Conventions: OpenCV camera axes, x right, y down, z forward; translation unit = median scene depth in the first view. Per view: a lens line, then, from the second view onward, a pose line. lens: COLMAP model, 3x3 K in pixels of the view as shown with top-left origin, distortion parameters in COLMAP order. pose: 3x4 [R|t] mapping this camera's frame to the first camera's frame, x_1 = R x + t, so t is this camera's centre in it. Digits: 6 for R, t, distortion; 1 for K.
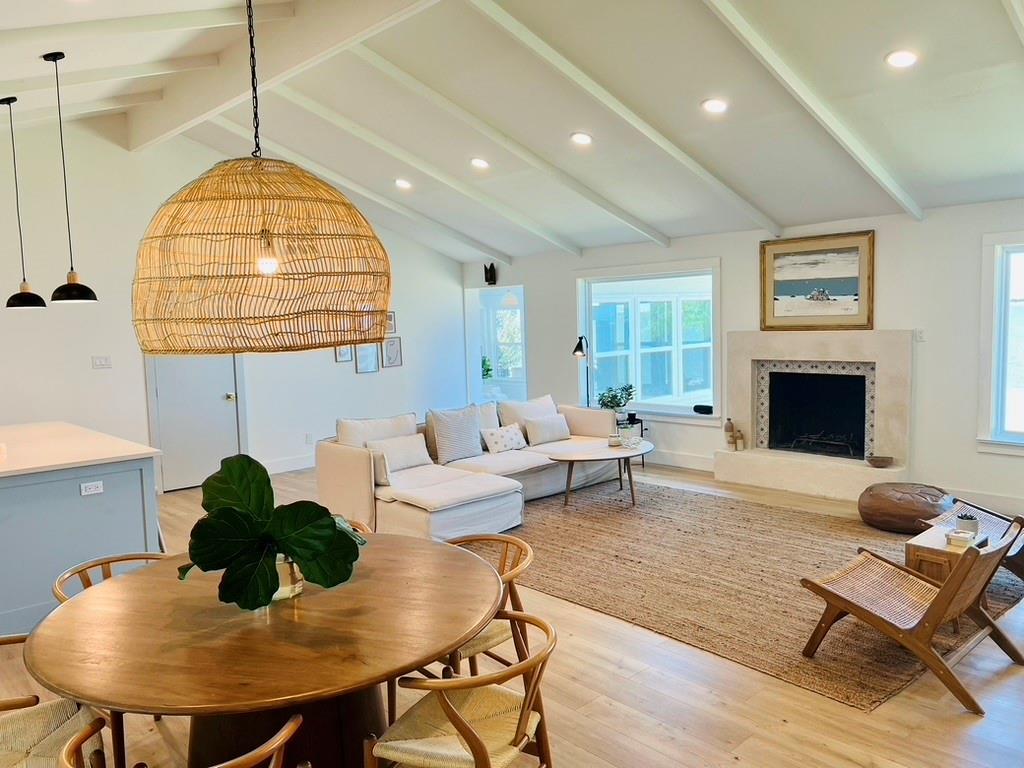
lens RADIAL K [[769.0, 0, 509.5], [0, 769.0, 387.1], [0, 0, 1]] dist [0.062088, -0.076963]
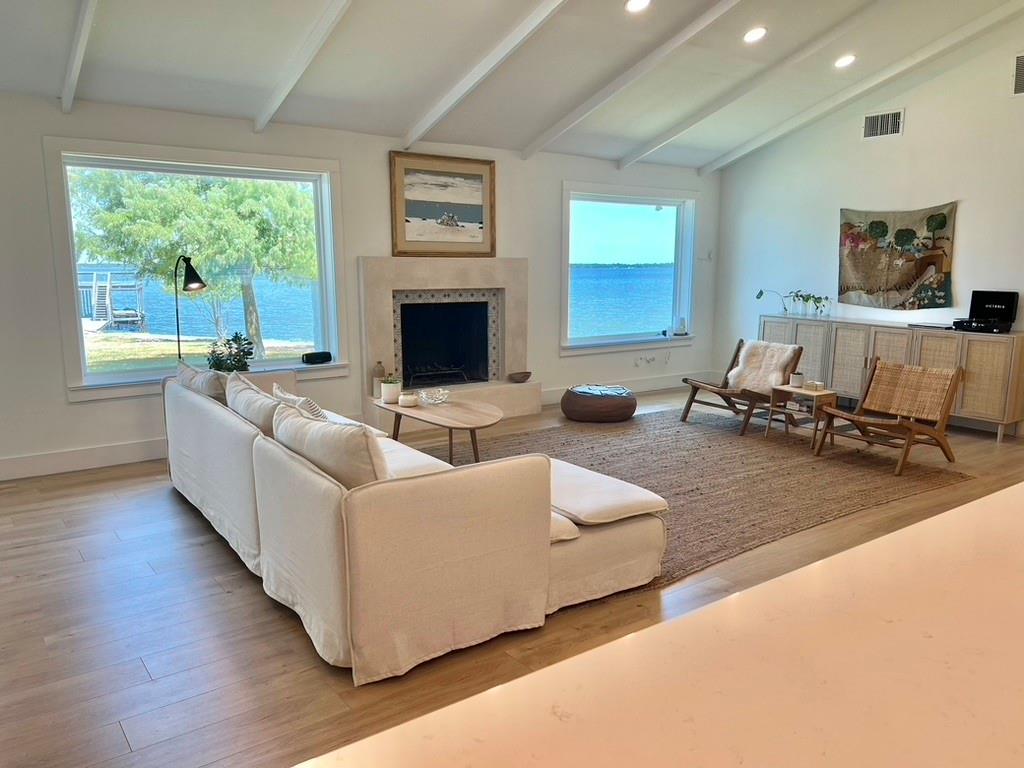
lens RADIAL K [[769.0, 0, 522.7], [0, 769.0, 390.2], [0, 0, 1]] dist [0.062088, -0.076963]
pose [[0.112664, -0.132740, 0.984727, -0.592346], [0.087261, 0.988529, 0.123269, -0.020204], [-0.989794, 0.072040, 0.122955, 0.841431]]
